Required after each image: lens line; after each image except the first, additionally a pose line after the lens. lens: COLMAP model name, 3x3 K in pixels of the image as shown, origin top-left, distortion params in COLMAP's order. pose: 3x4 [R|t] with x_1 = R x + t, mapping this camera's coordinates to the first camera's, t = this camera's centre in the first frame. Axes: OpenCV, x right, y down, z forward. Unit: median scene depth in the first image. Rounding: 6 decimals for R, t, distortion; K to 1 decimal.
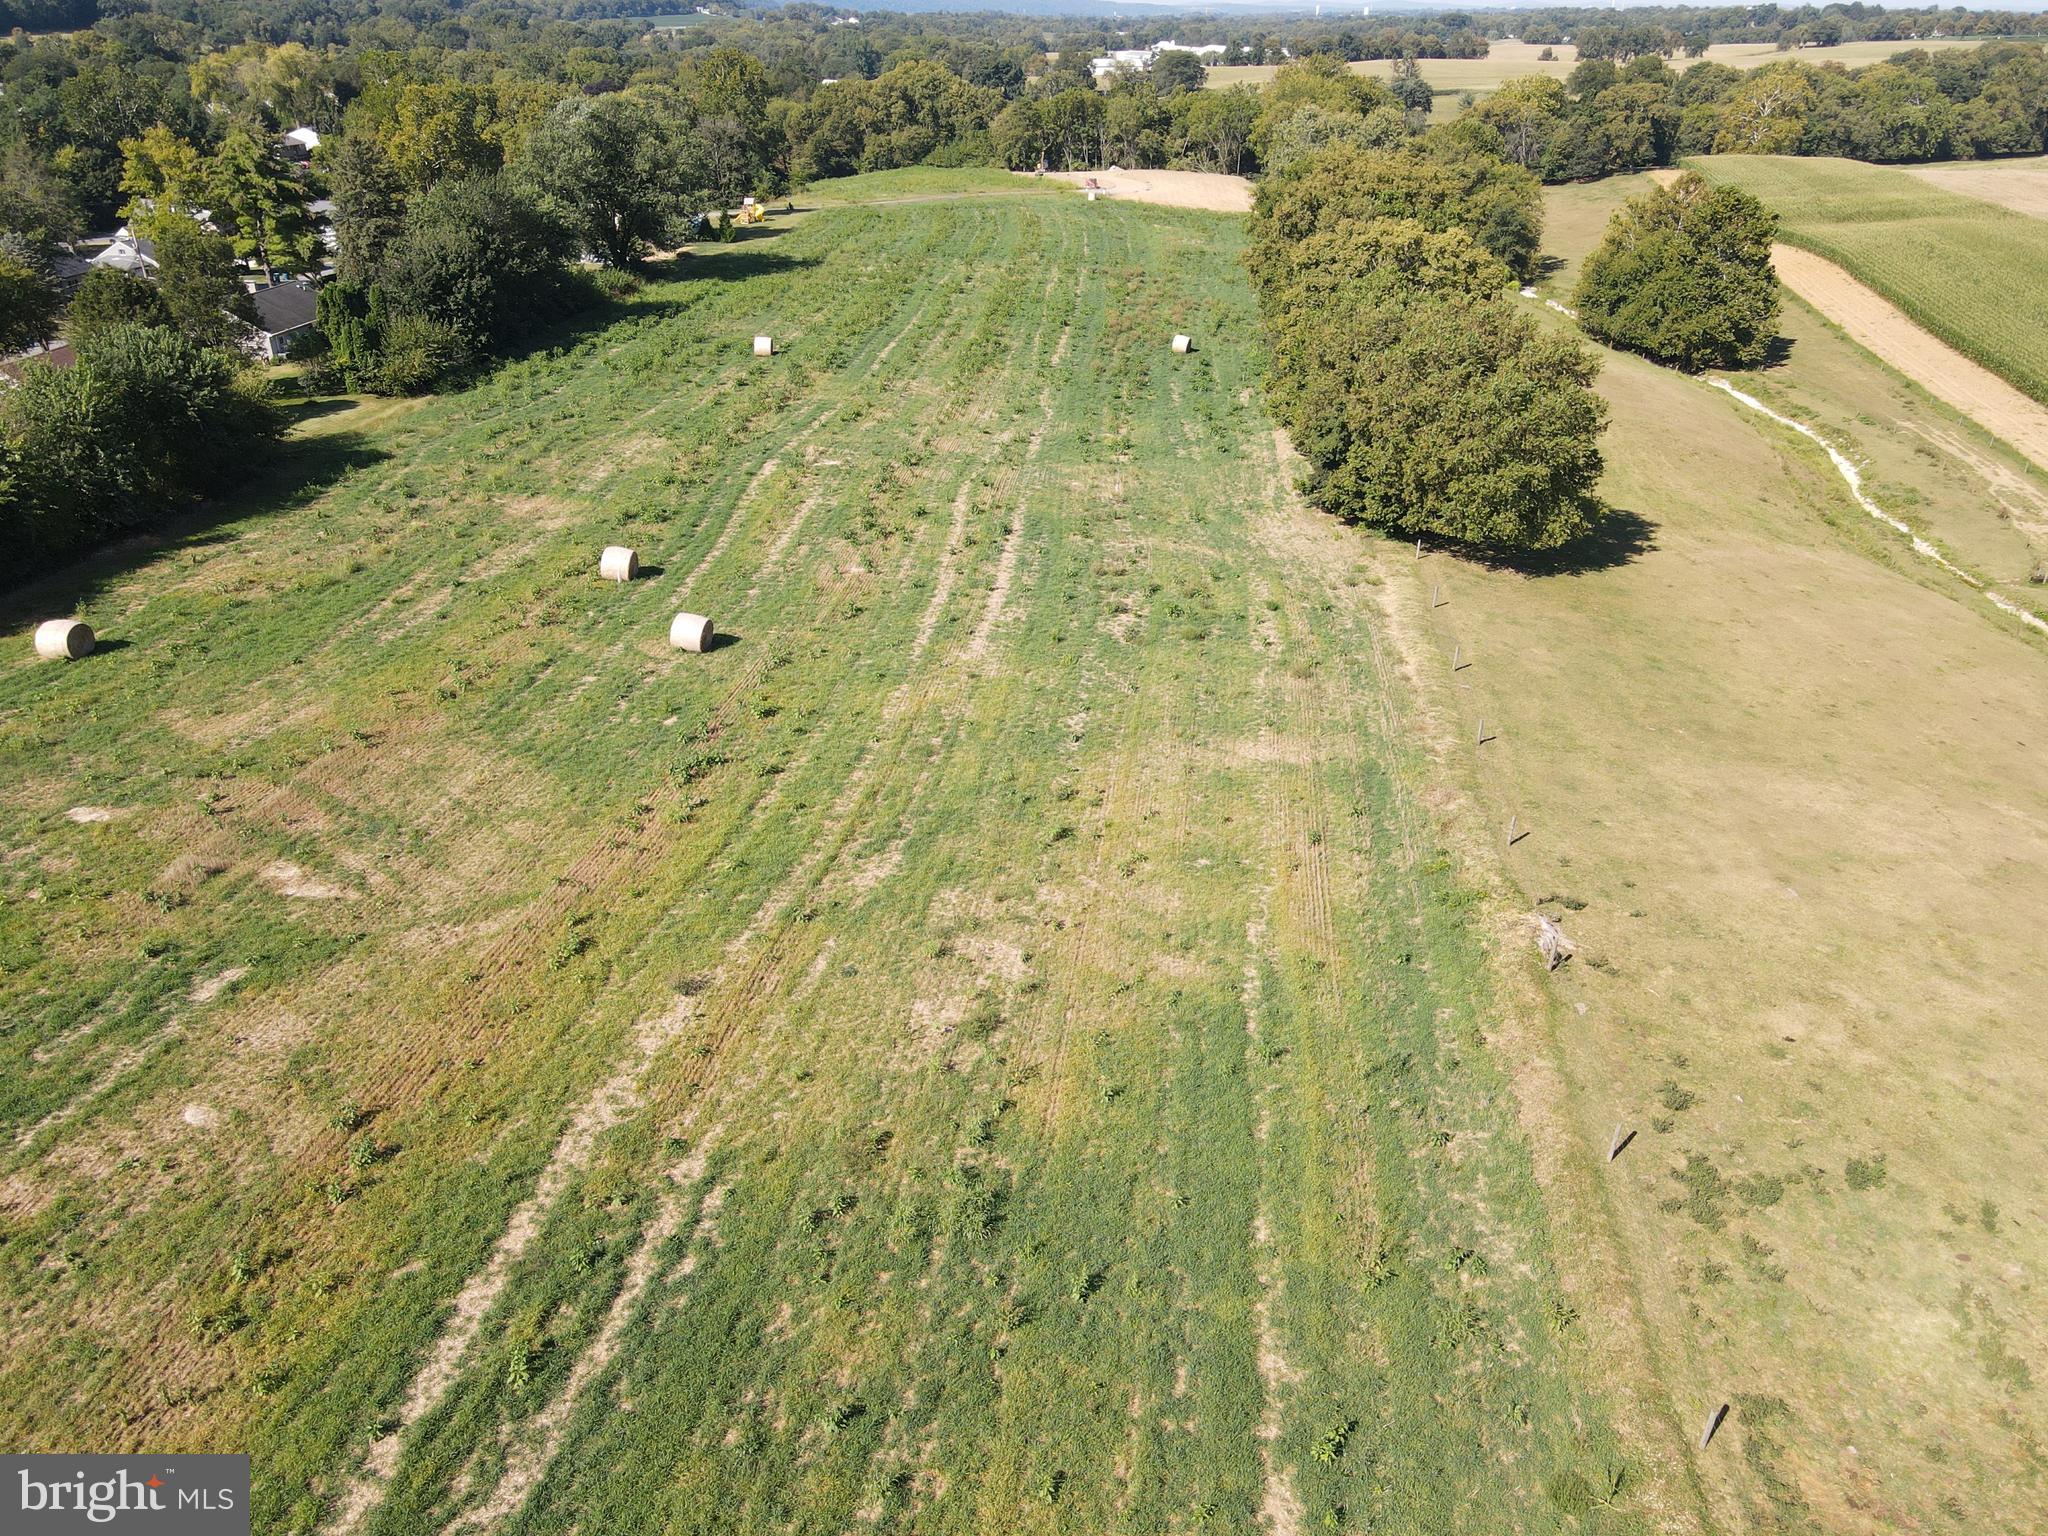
lens RADIAL K [[1505.9, 0, 1015.9], [0, 1505.9, 771.0], [0, 0, 1]] dist [-0.000463, 0.020110]
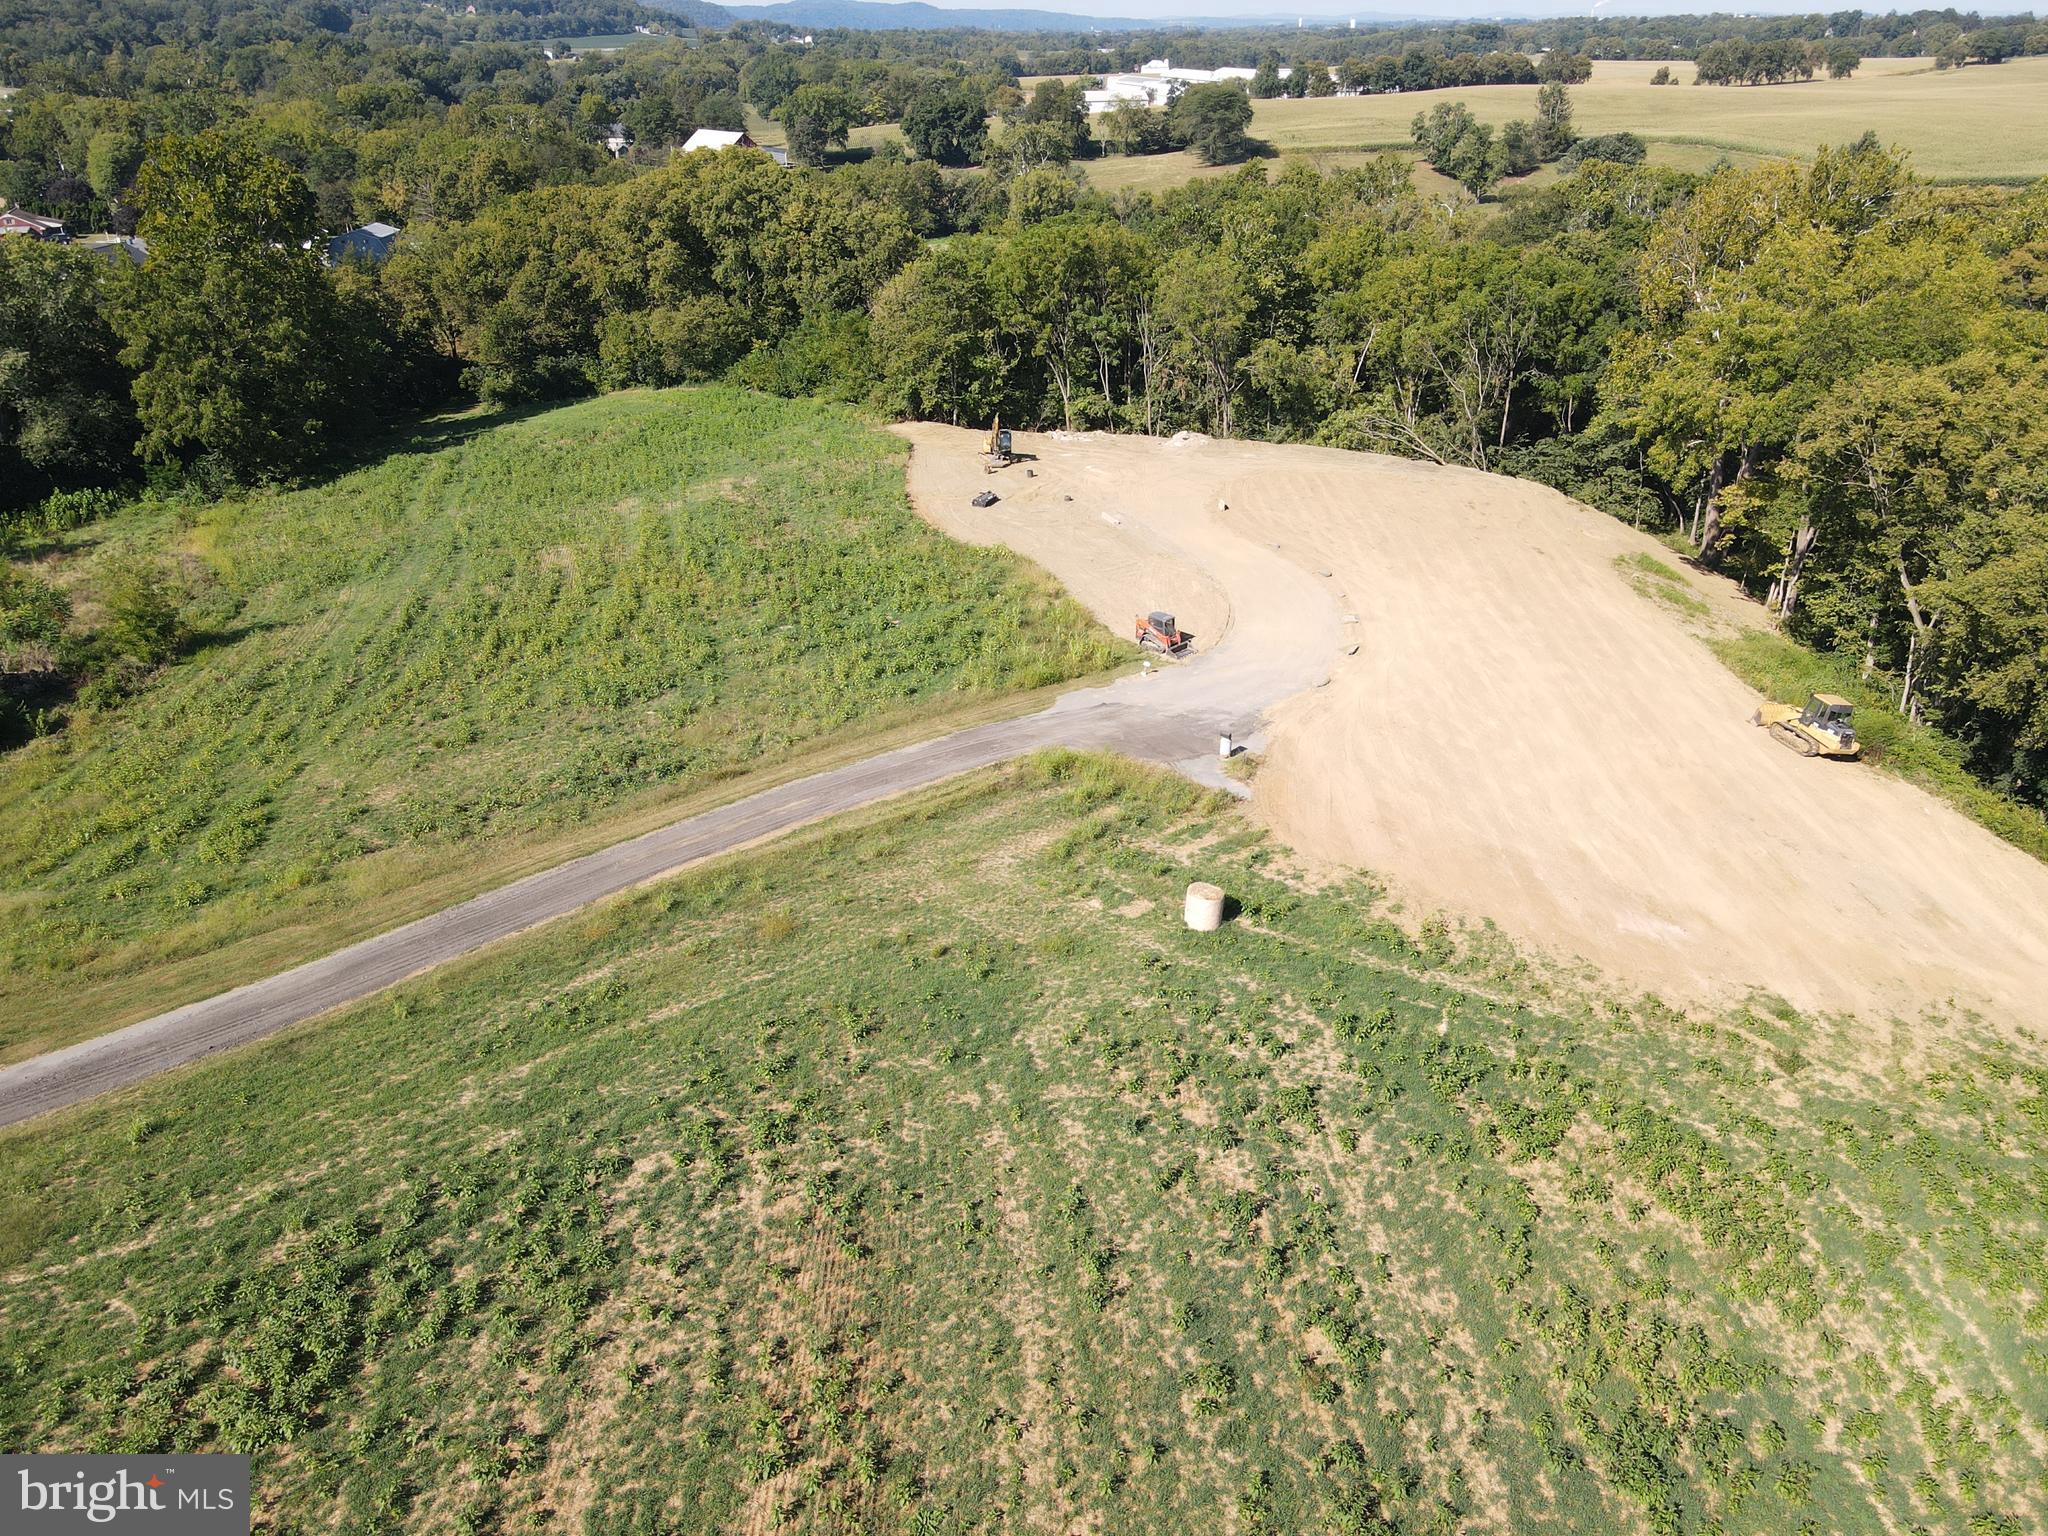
lens RADIAL K [[1505.9, 0, 1020.8], [0, 1505.9, 772.0], [0, 0, 1]] dist [-0.000463, 0.020110]
pose [[0.999811, -0.015346, 0.011915, 0.016418], [0.015436, 0.999852, -0.007530, -0.288342], [-0.011798, 0.007713, 0.999901, 0.569631]]
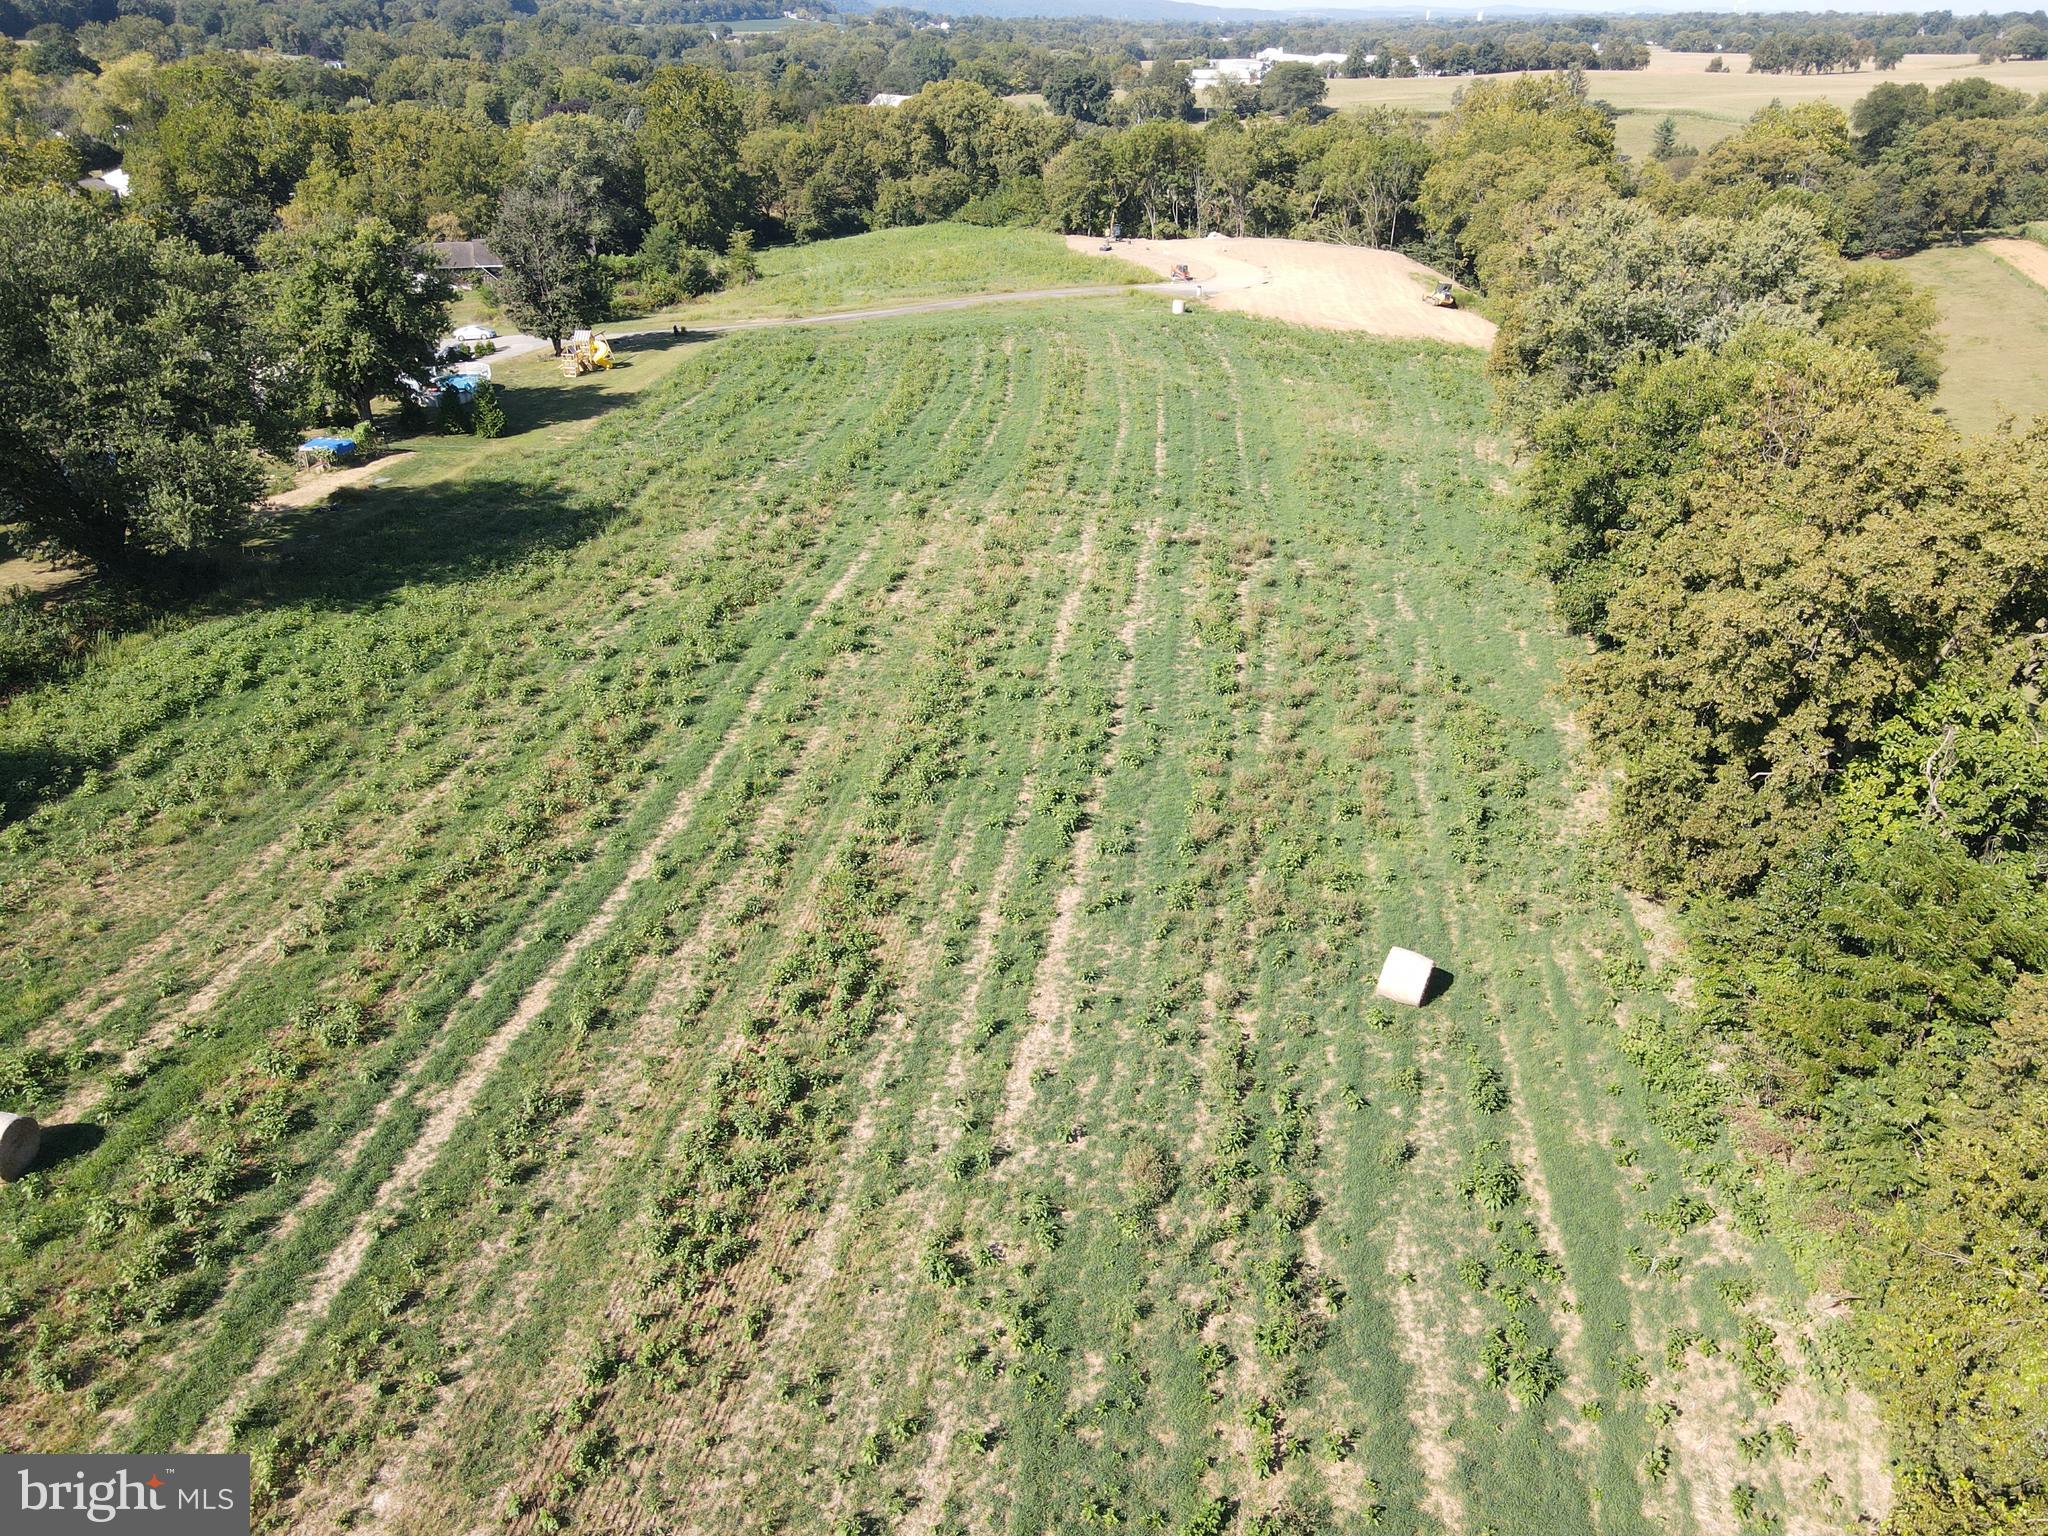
lens RADIAL K [[1505.9, 0, 1017.5], [0, 1505.9, 769.4], [0, 0, 1]] dist [-0.000463, 0.020110]
pose [[0.998210, 0.028310, -0.052673, 0.016004], [-0.028500, 0.999590, -0.002859, -0.134415], [0.052570, 0.004355, 0.998608, 0.269646]]
